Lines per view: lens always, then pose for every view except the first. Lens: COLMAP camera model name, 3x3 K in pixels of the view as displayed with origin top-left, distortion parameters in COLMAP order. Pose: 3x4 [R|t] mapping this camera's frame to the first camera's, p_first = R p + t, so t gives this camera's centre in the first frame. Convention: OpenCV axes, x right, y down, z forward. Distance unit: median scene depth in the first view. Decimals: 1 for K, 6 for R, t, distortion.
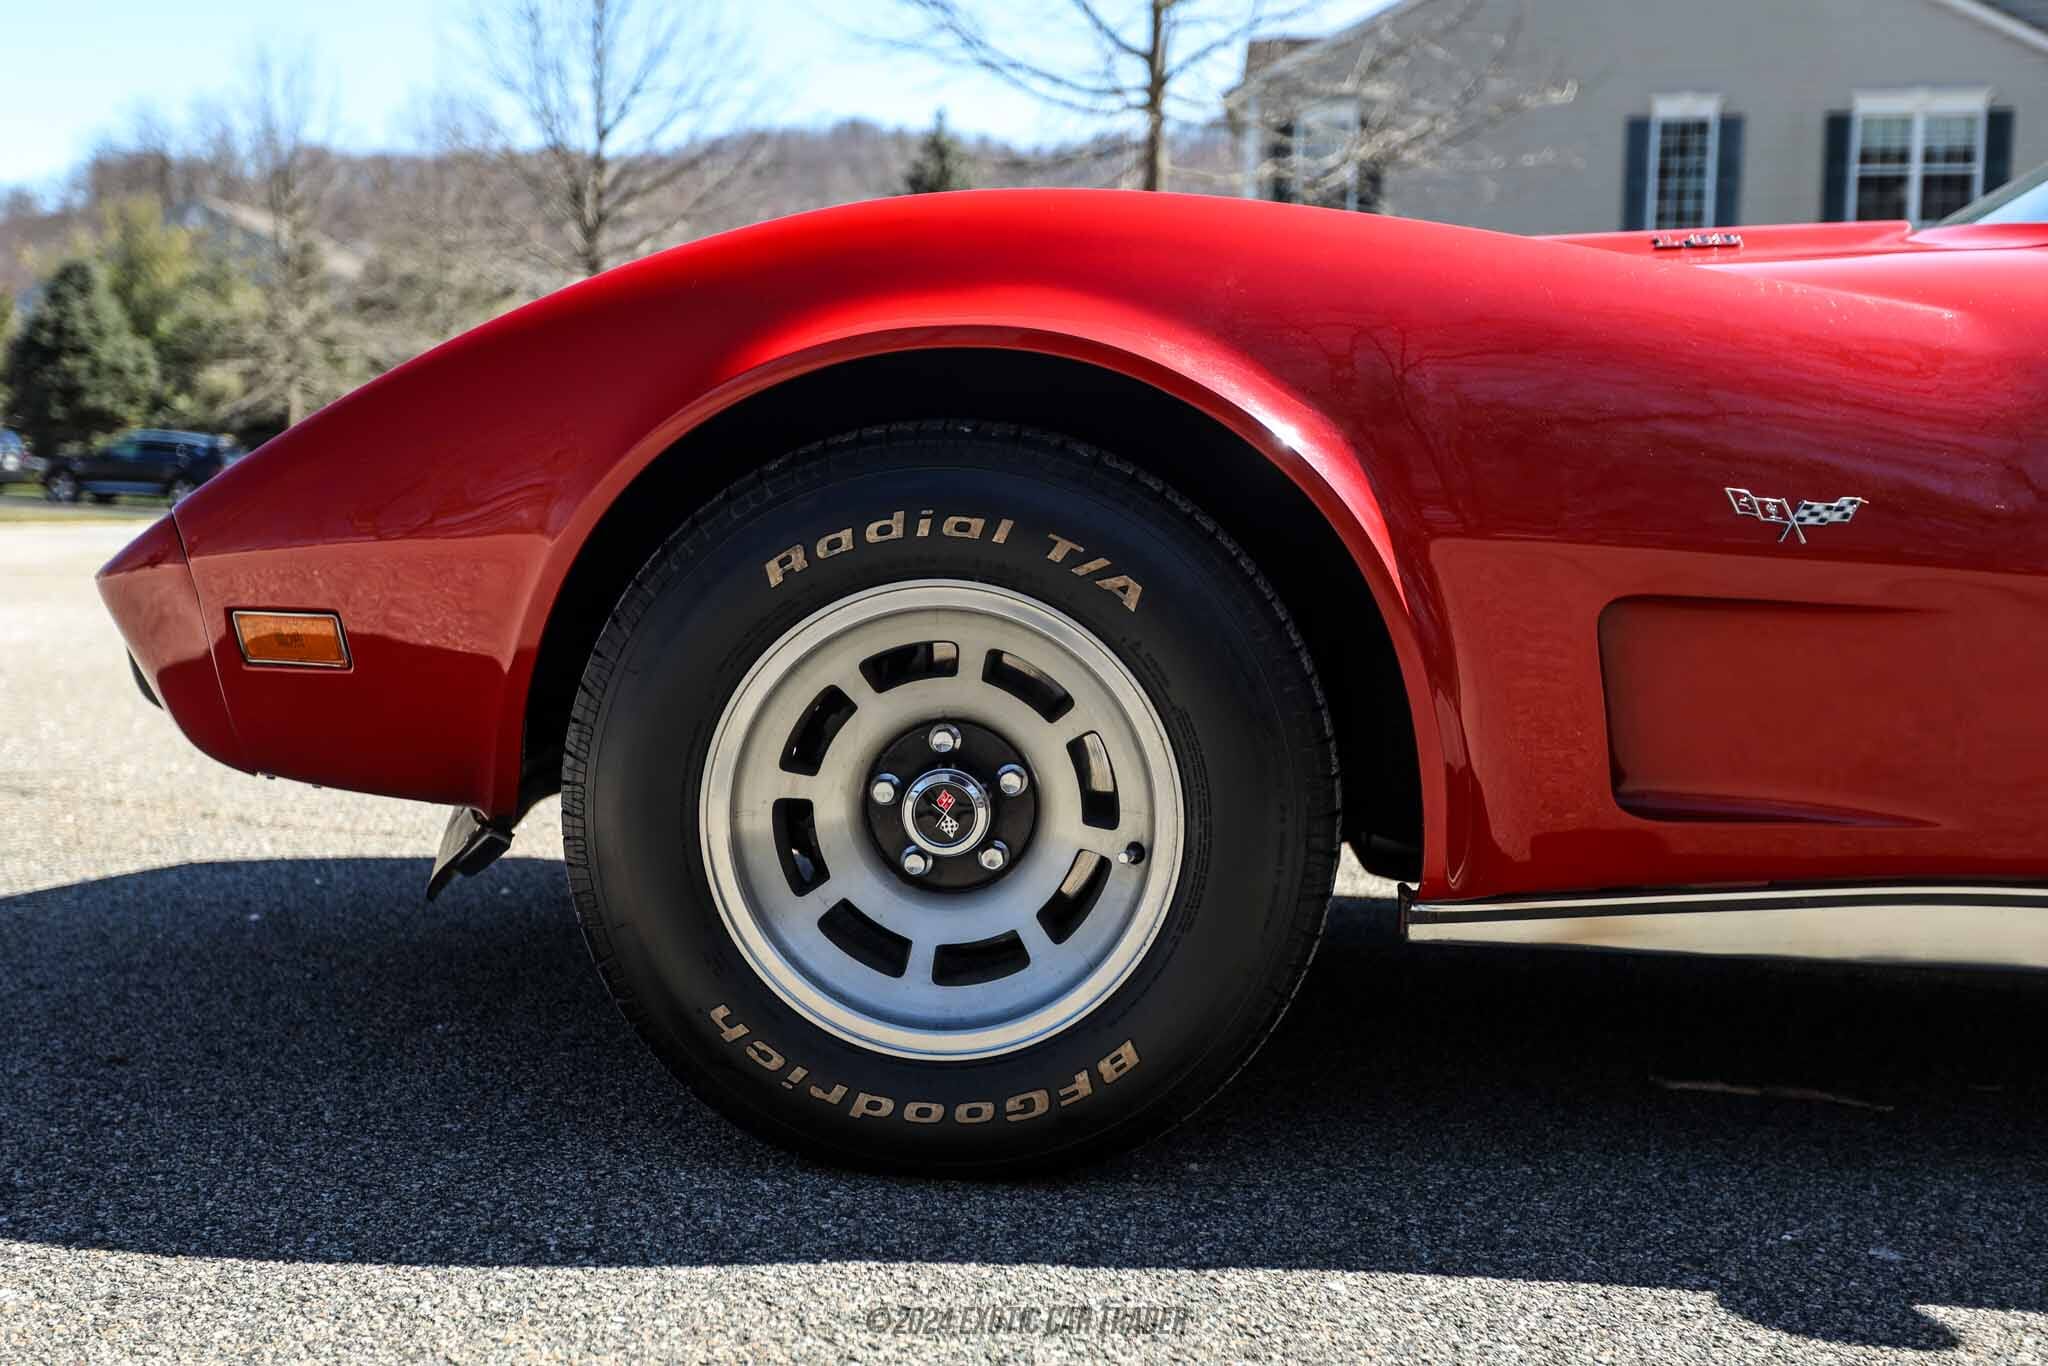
lens RADIAL K [[2087.2, 0, 1024.0], [0, 2087.2, 683.0], [0, 0, 1]] dist [-0.015579, 0.006193]
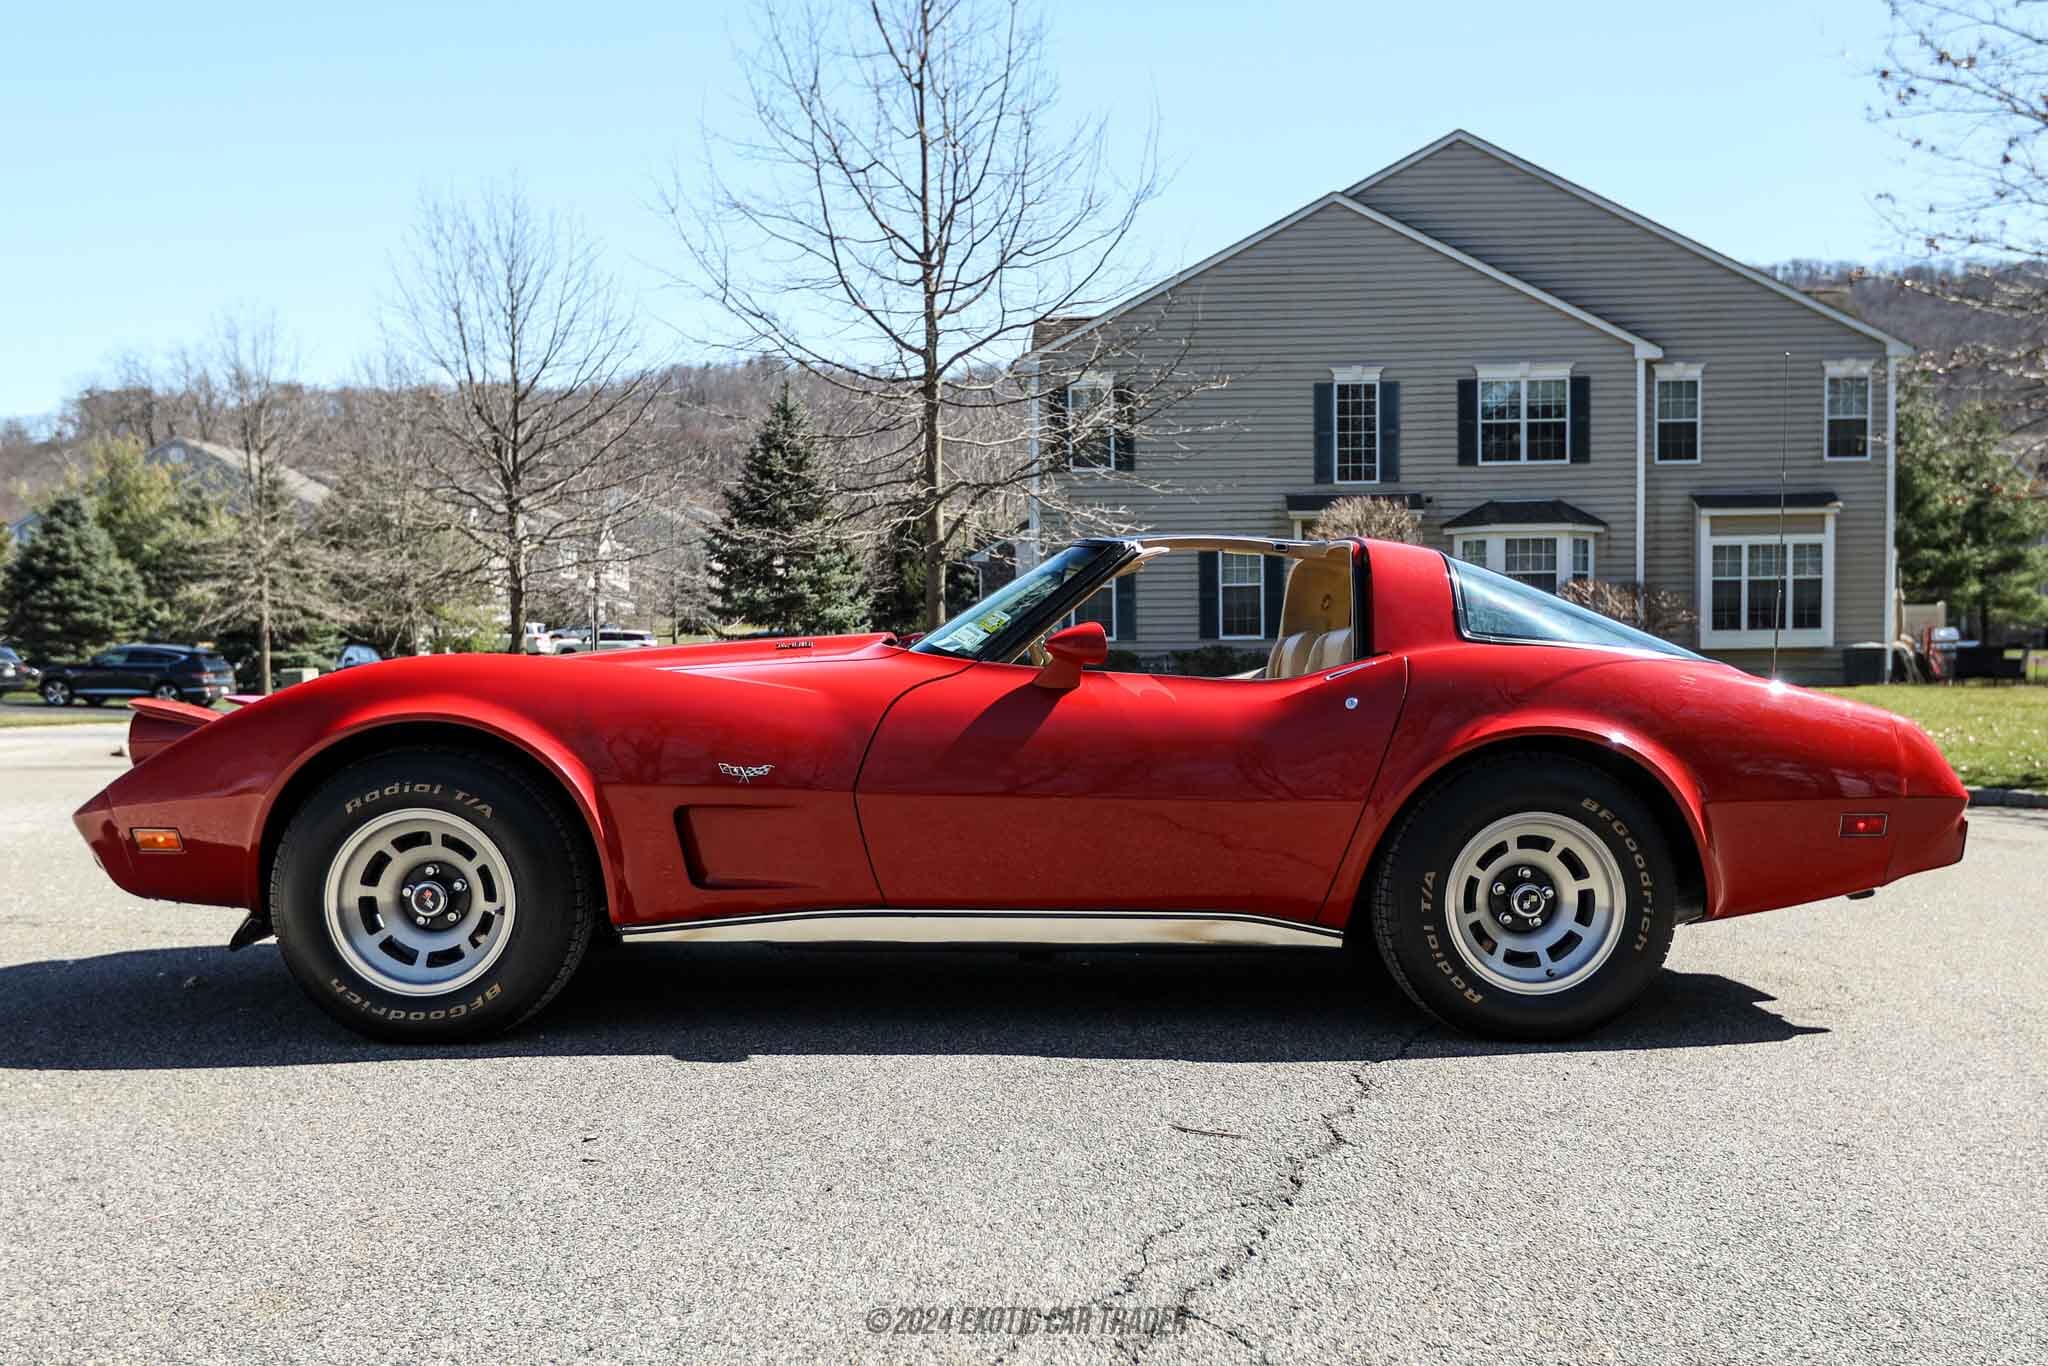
lens RADIAL K [[1757.9, 0, 1126.1], [0, 1757.9, 748.0], [0, 0, 1]] dist [0.000895, -0.003812]
pose [[0.993018, -0.032849, 0.113298, 0.040022], [0.037706, 0.998447, -0.041001, -0.000101], [-0.111775, 0.044987, 0.992715, -0.086204]]
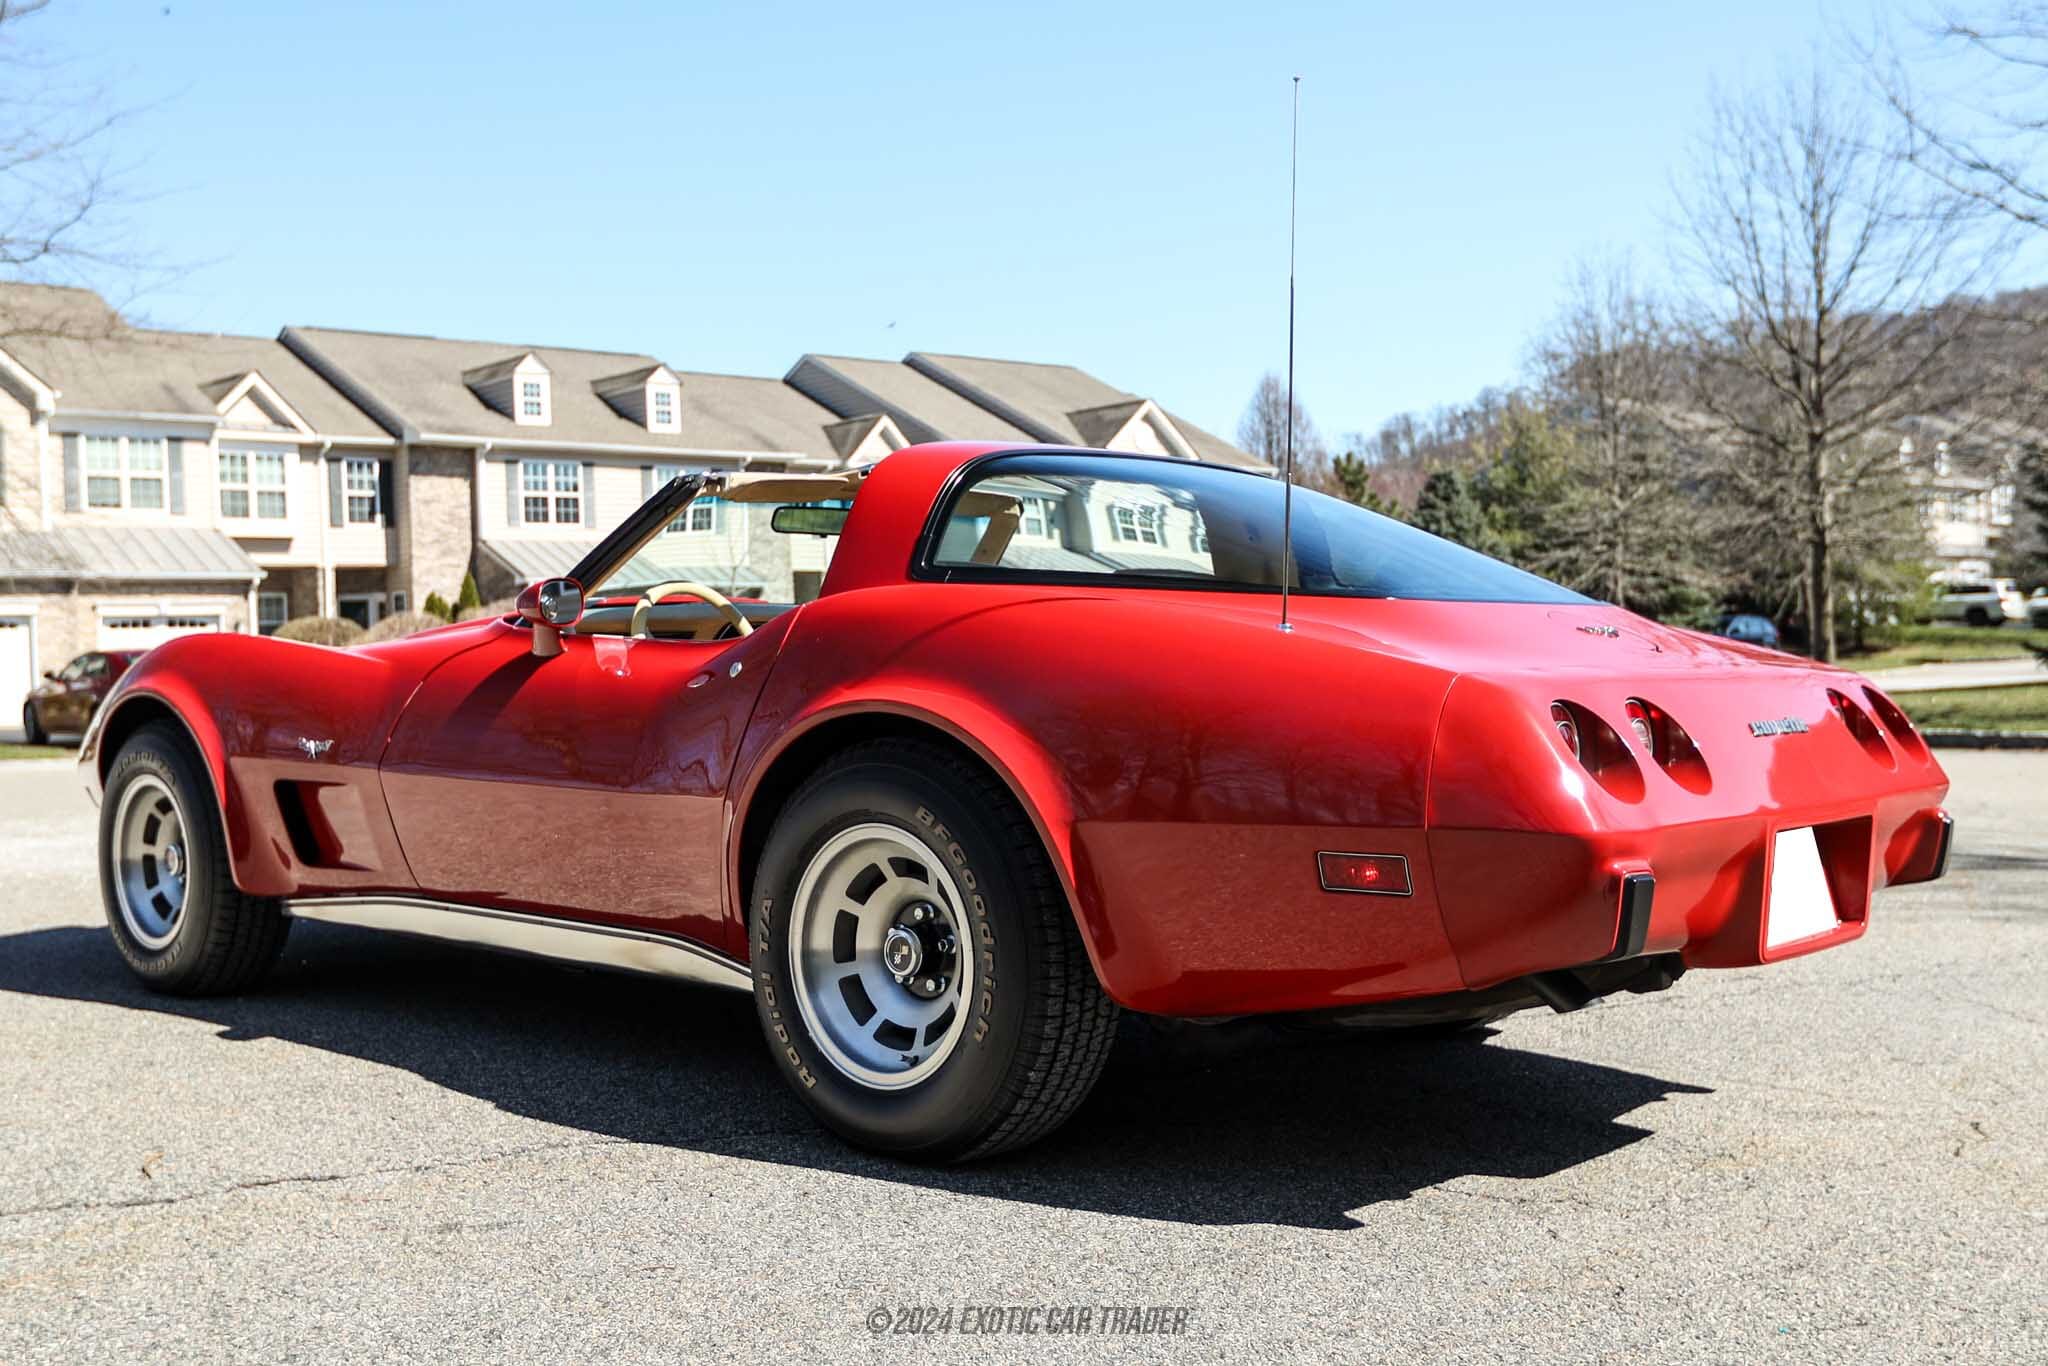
lens RADIAL K [[2087.2, 0, 1024.0], [0, 2087.2, 683.0], [0, 0, 1]] dist [-0.015579, 0.006193]
pose [[0.772349, -0.036590, -0.634144, 0.181478], [-0.014581, 0.997055, -0.075289, 0.001427], [0.635031, 0.067396, 0.769541, -0.028915]]
